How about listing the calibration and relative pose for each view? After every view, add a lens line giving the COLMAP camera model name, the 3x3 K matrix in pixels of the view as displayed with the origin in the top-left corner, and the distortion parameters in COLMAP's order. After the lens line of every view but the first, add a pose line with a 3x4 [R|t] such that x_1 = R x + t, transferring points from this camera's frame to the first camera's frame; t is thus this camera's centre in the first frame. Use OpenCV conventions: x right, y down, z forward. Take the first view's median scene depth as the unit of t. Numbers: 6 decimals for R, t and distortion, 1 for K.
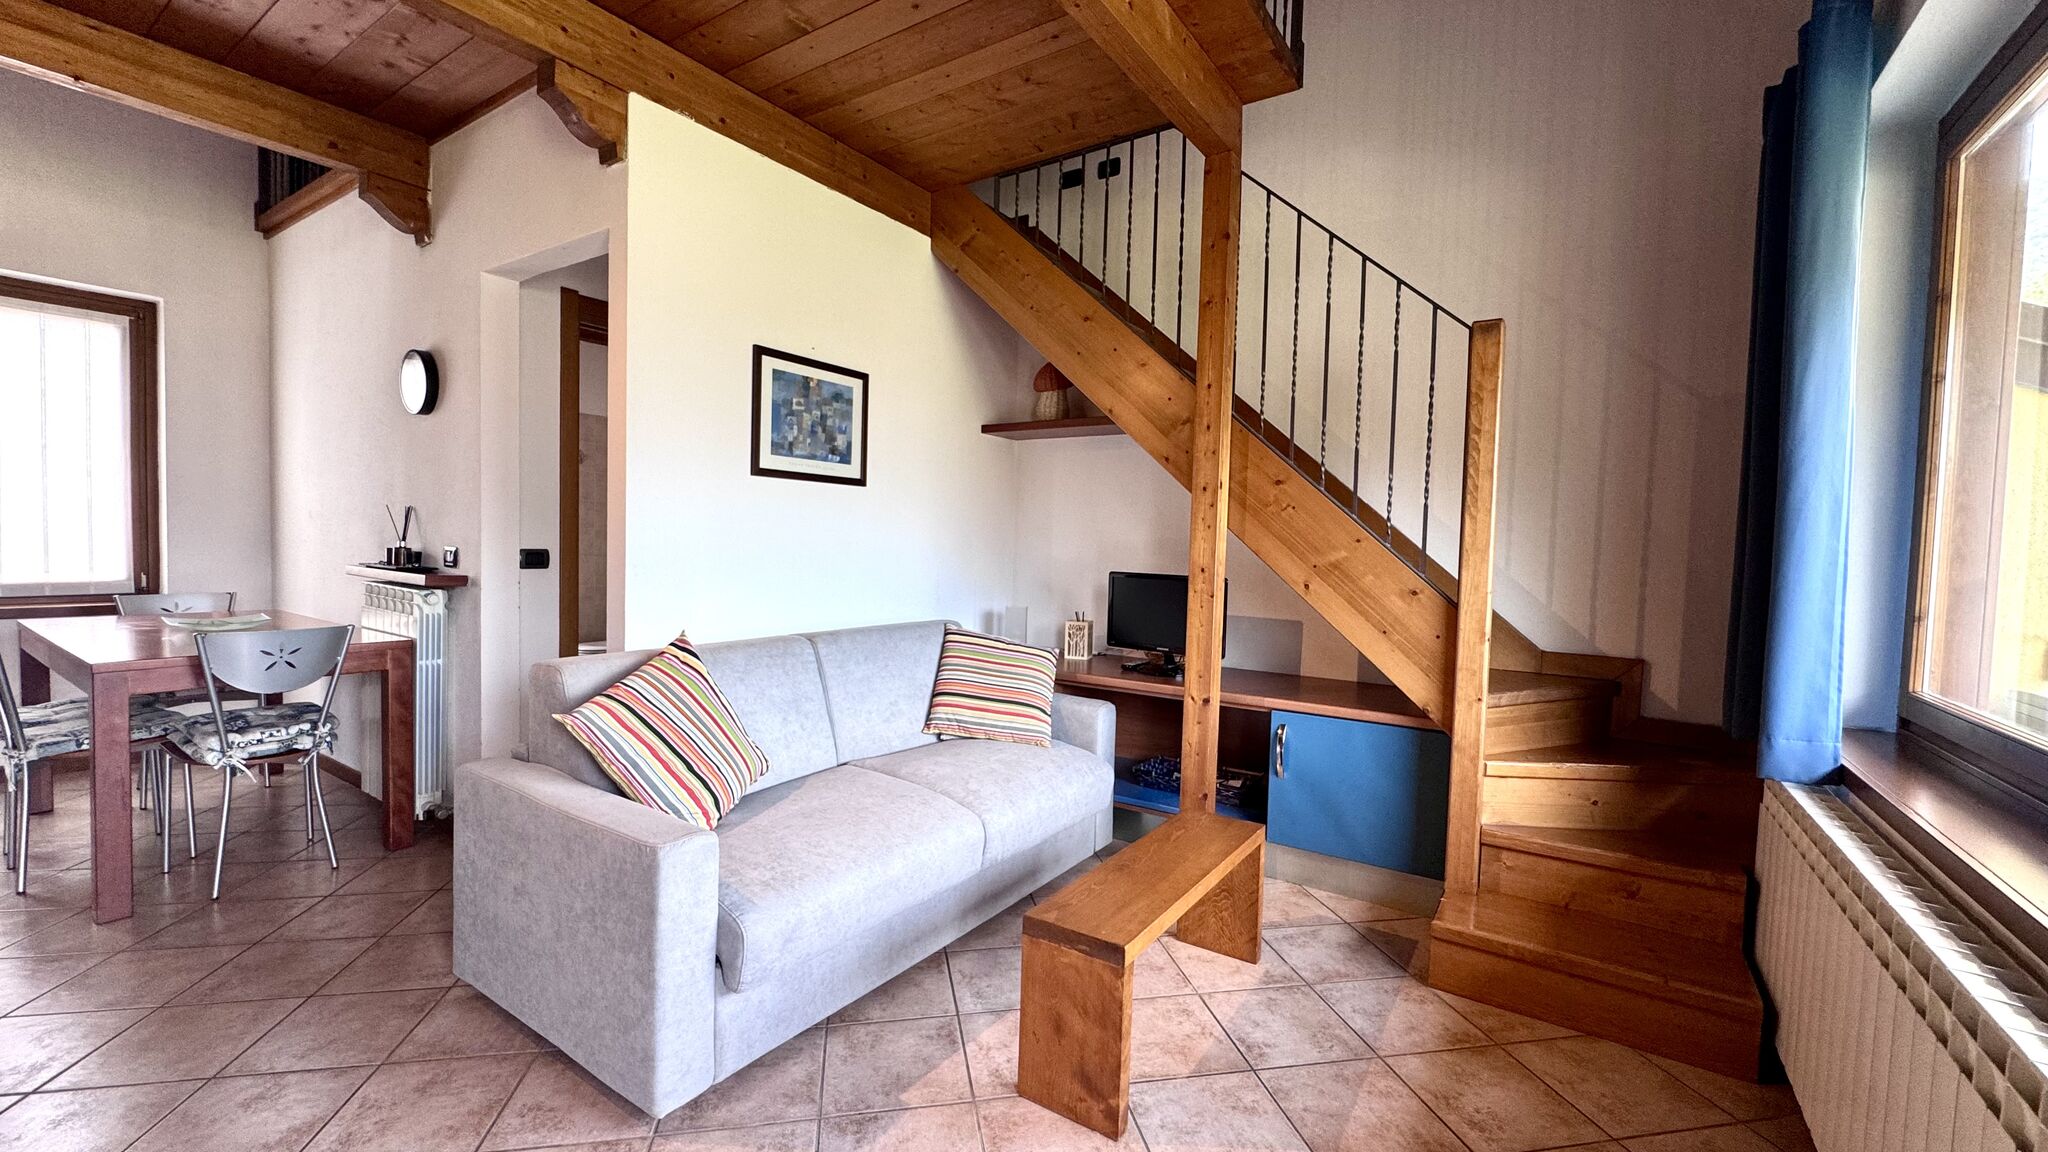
lens RADIAL K [[822.8, 0, 1024.8], [0, 822.8, 575.6], [0, 0, 1]] dist [-0.005565, 0.001039]
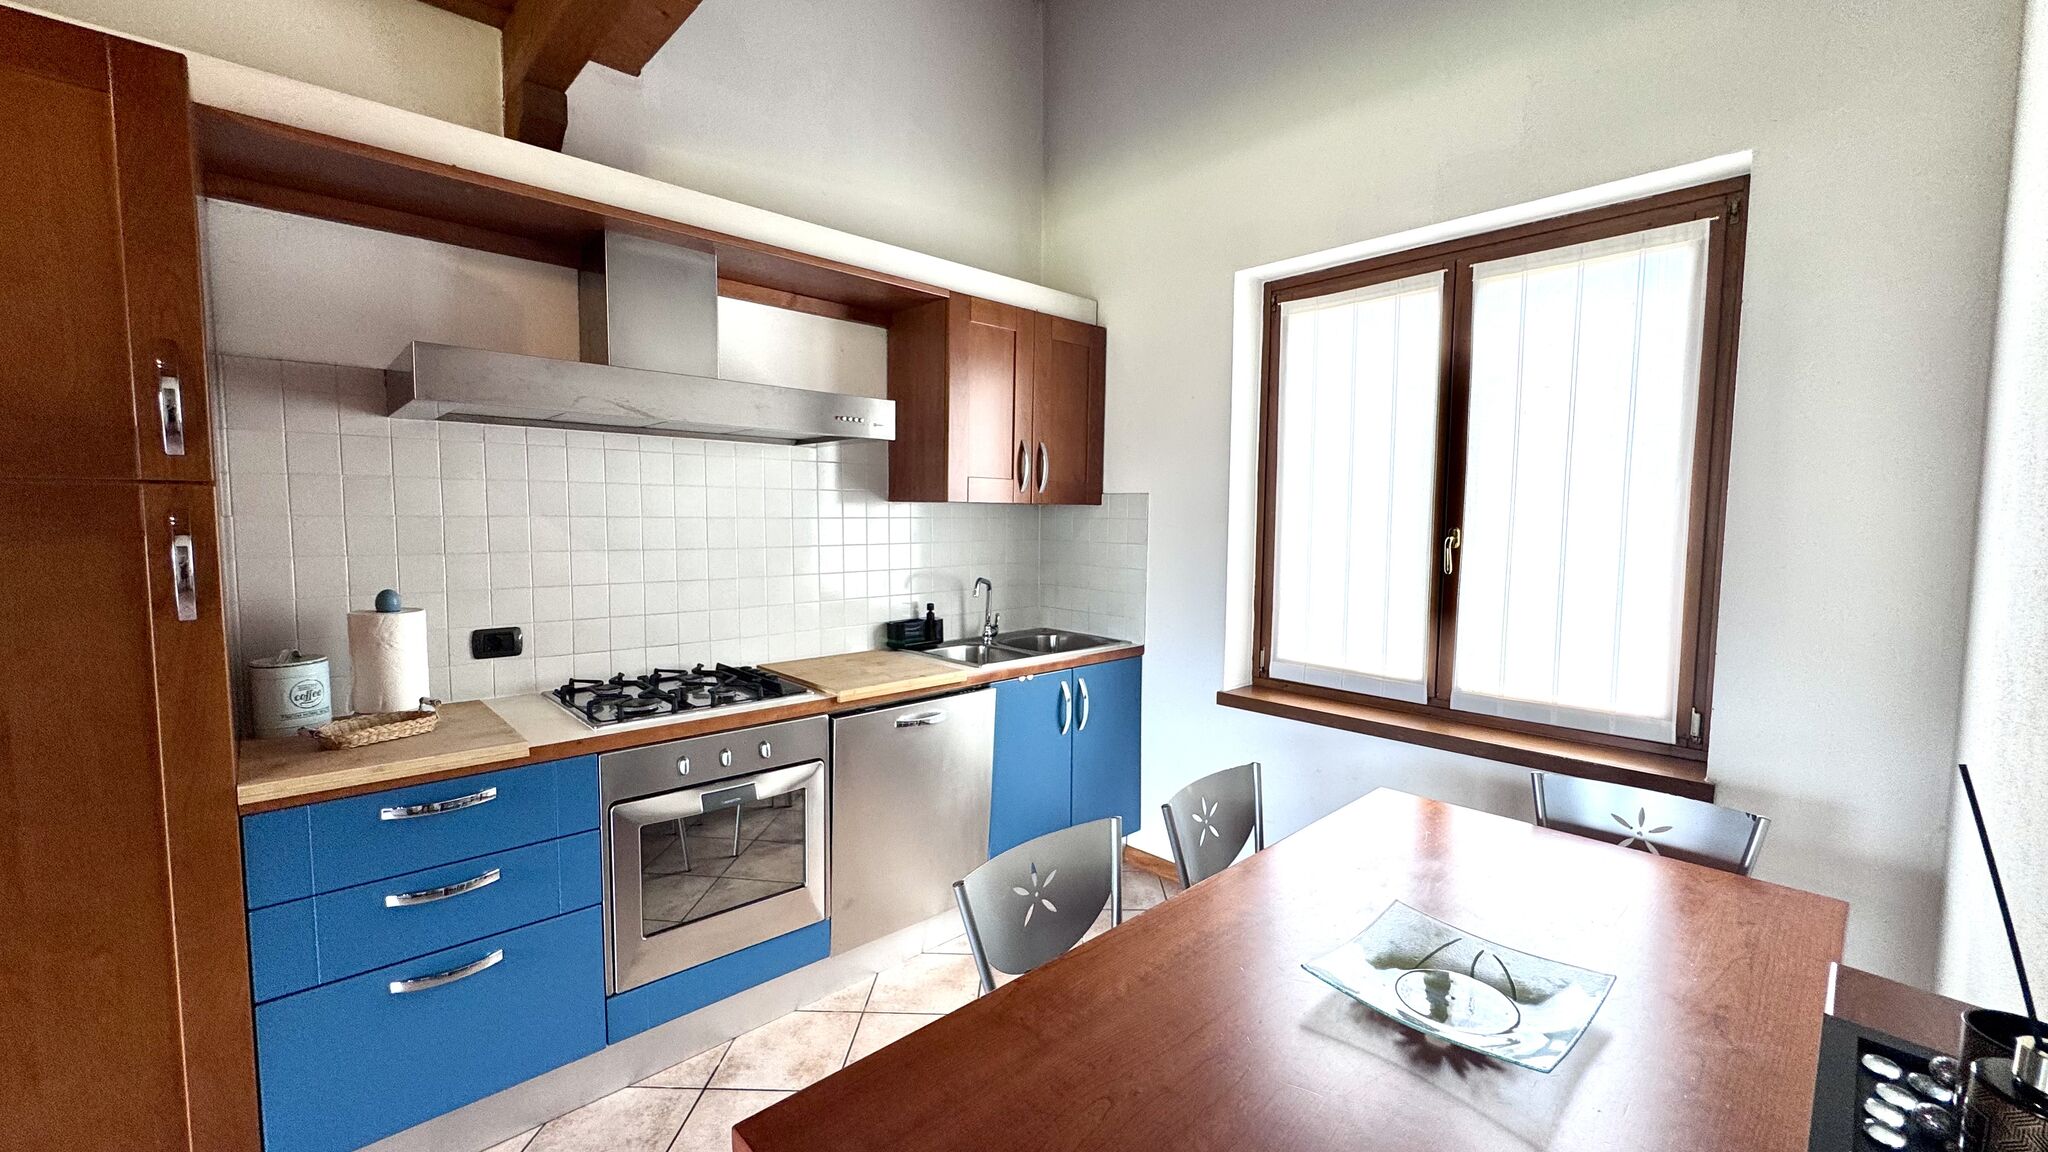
lens RADIAL K [[822.8, 0, 1023.3], [0, 822.8, 576.5], [0, 0, 1]] dist [-0.005565, 0.001039]
pose [[-0.218891, 0.047415, -0.974597, -0.699636], [-0.055348, 0.996607, 0.060916, -0.141984], [0.974178, 0.067276, -0.215524, 1.012257]]
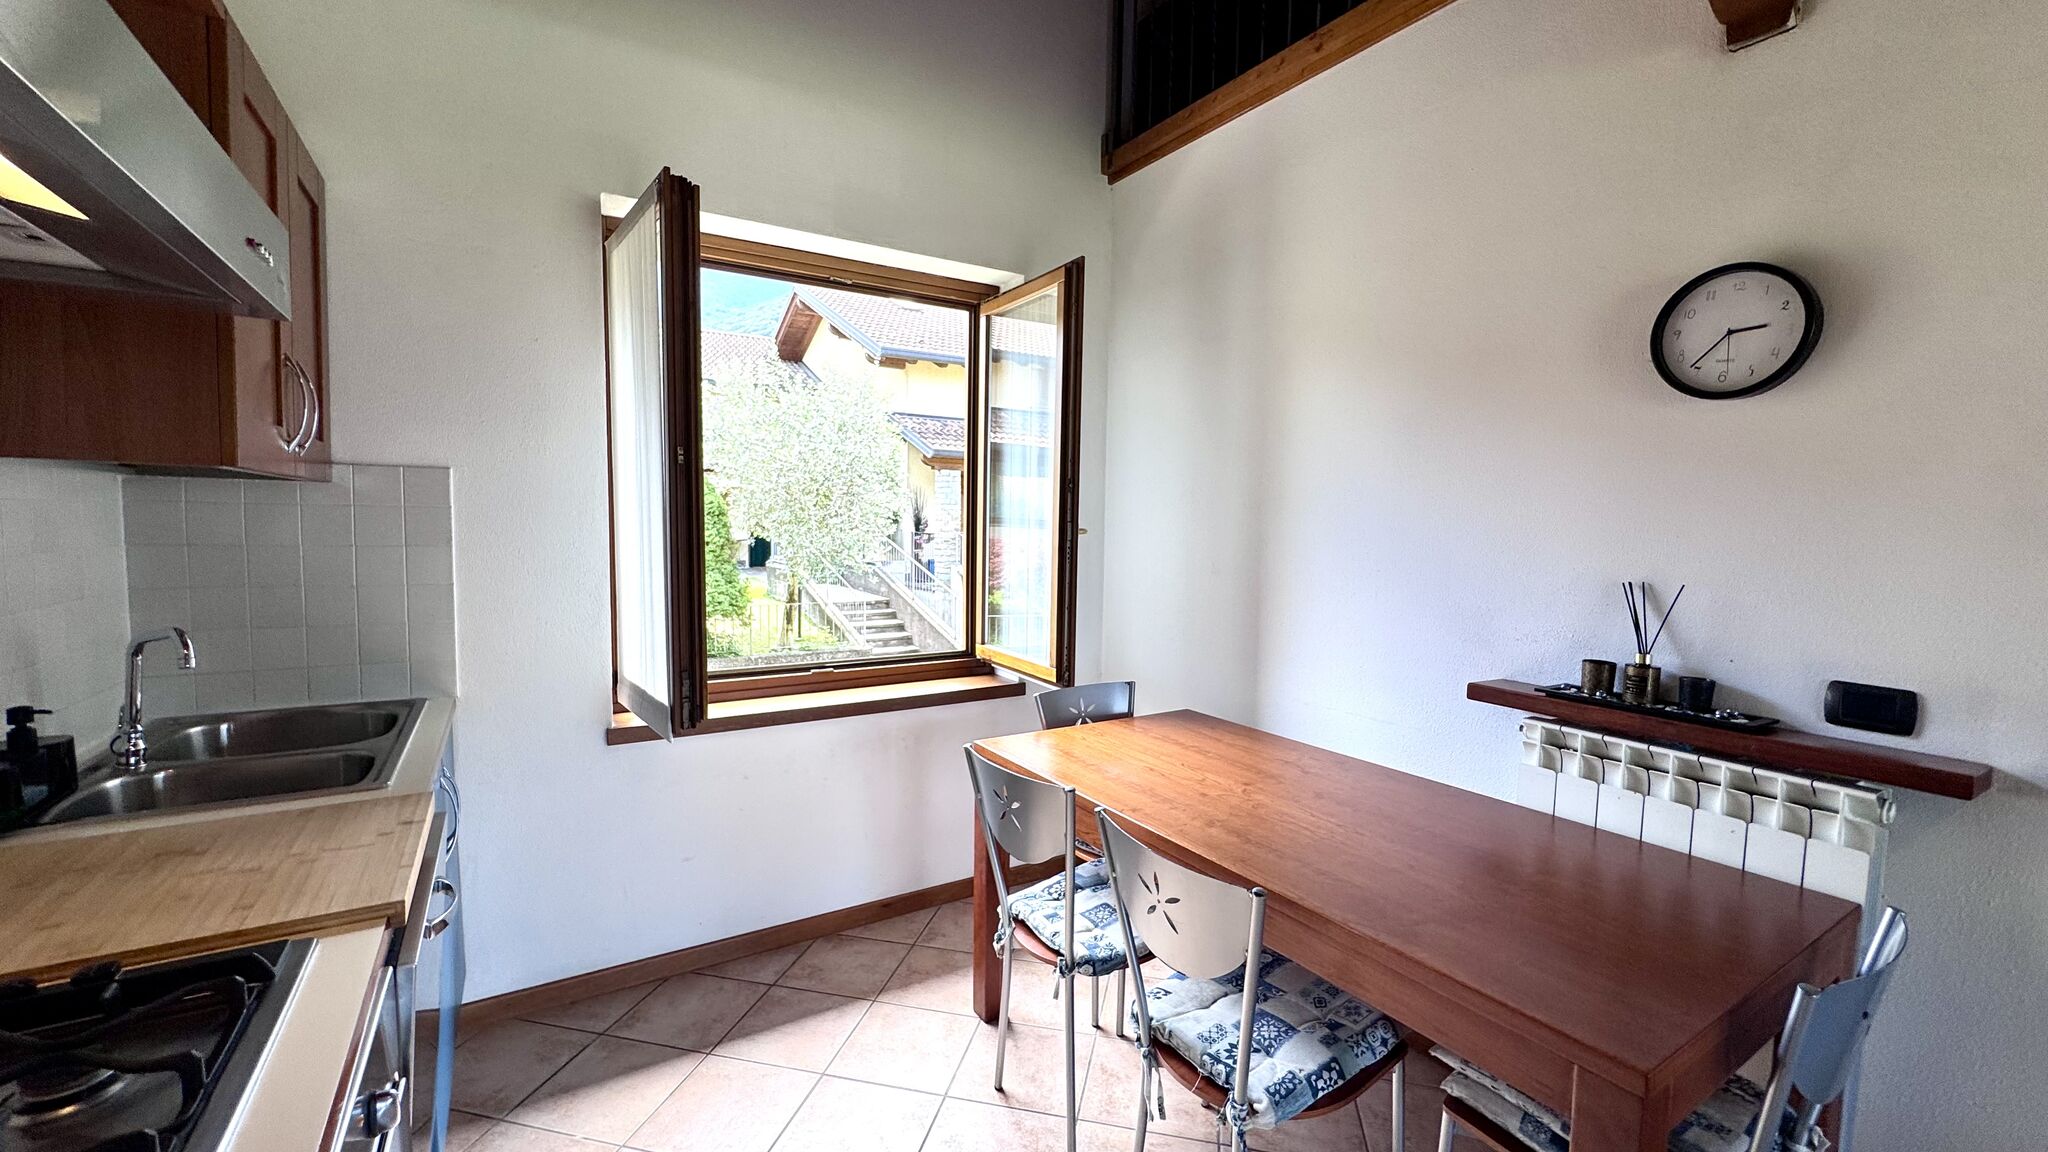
lens RADIAL K [[822.8, 0, 1025.4], [0, 822.8, 574.3], [0, 0, 1]] dist [-0.005565, 0.001039]
pose [[0.913772, 0.013443, -0.406006, -1.069650], [-0.007026, 0.999826, 0.017292, -0.115289], [0.406168, -0.012948, 0.913707, 0.451214]]
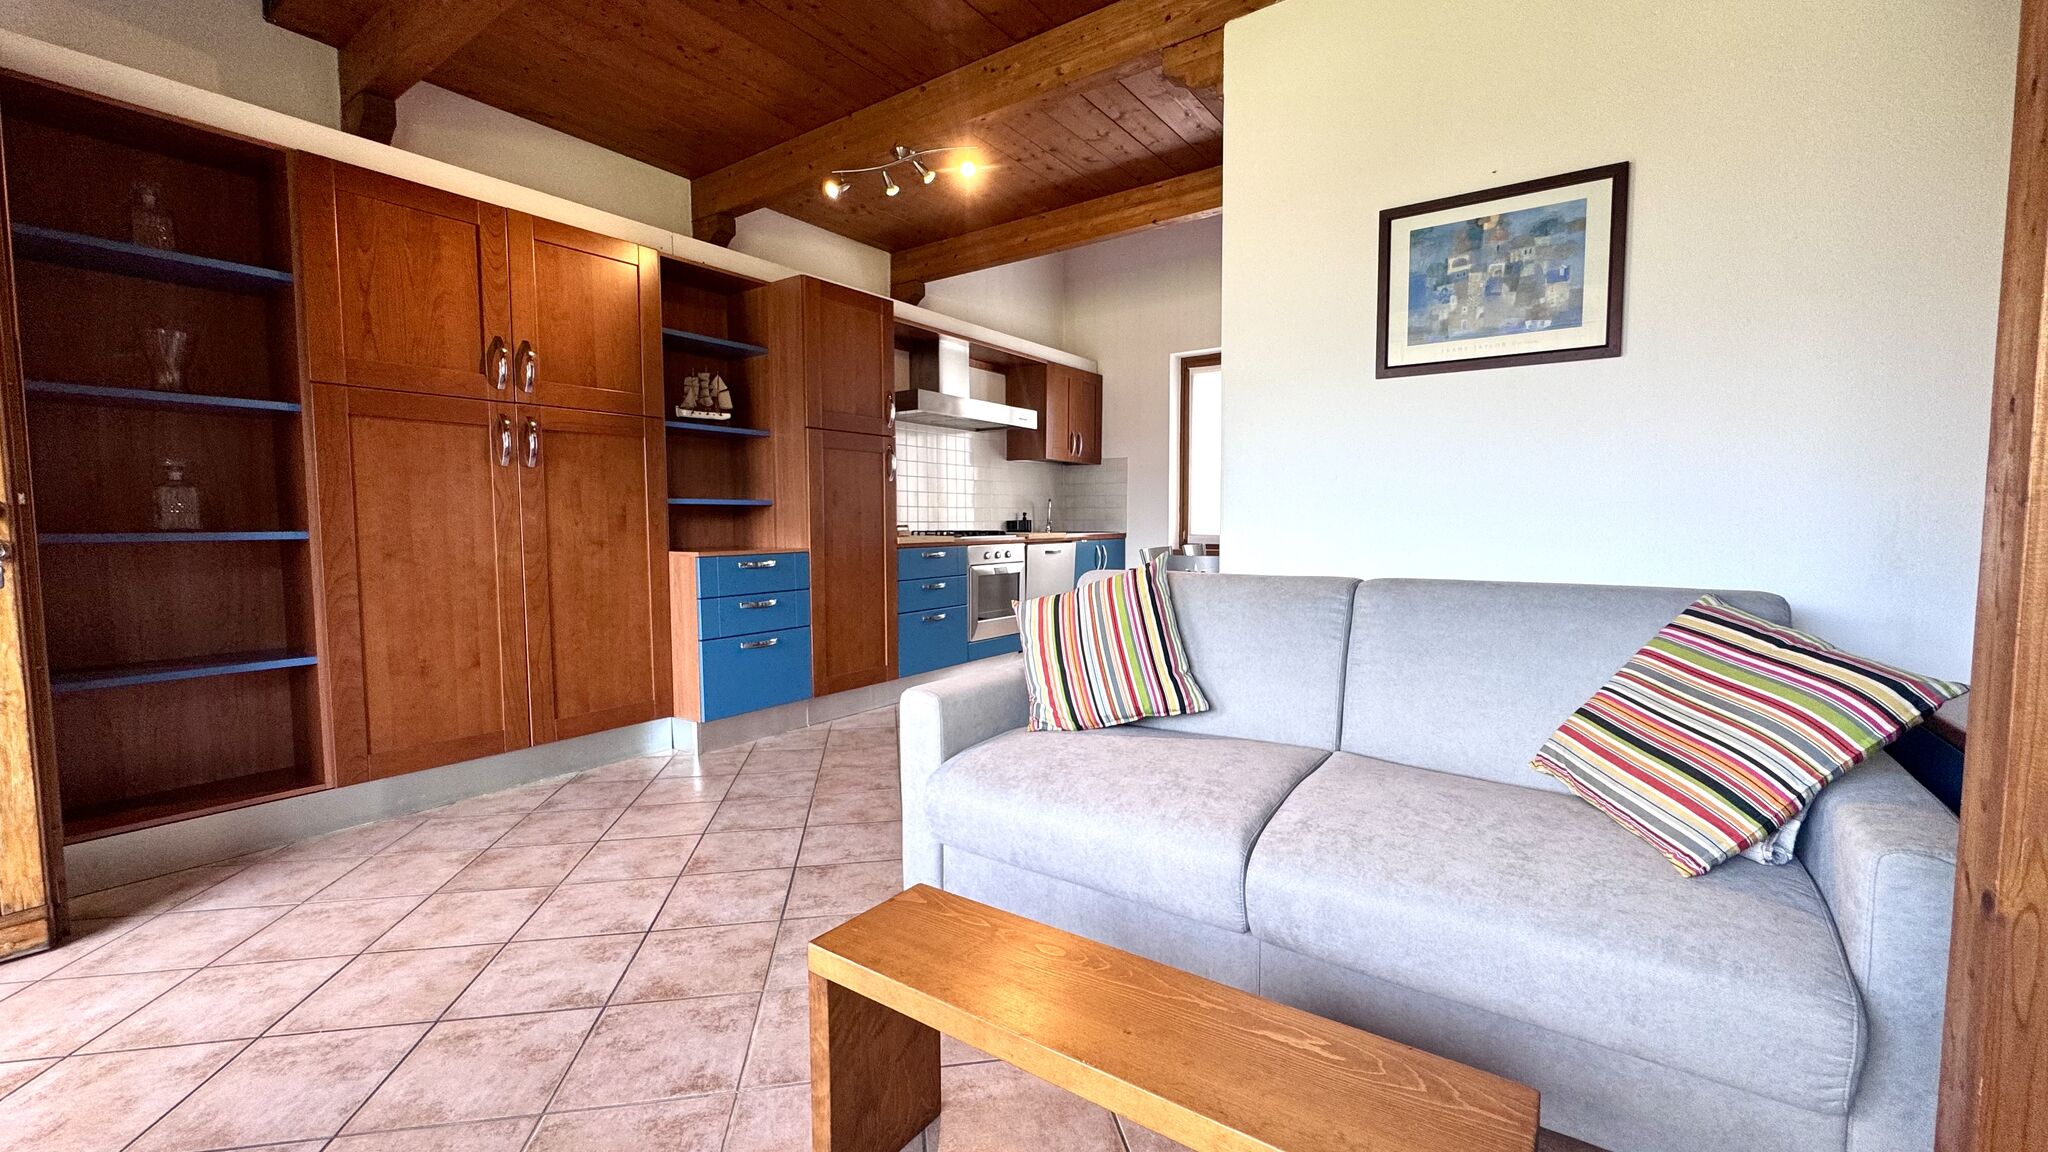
lens RADIAL K [[822.8, 0, 1024.6], [0, 822.8, 573.7], [0, 0, 1]] dist [-0.005565, 0.001039]
pose [[-0.022798, 0.038966, -0.998980, 0.492753], [-0.037191, 0.998515, 0.039796, 0.049798], [0.999048, 0.038060, -0.021315, 0.698378]]
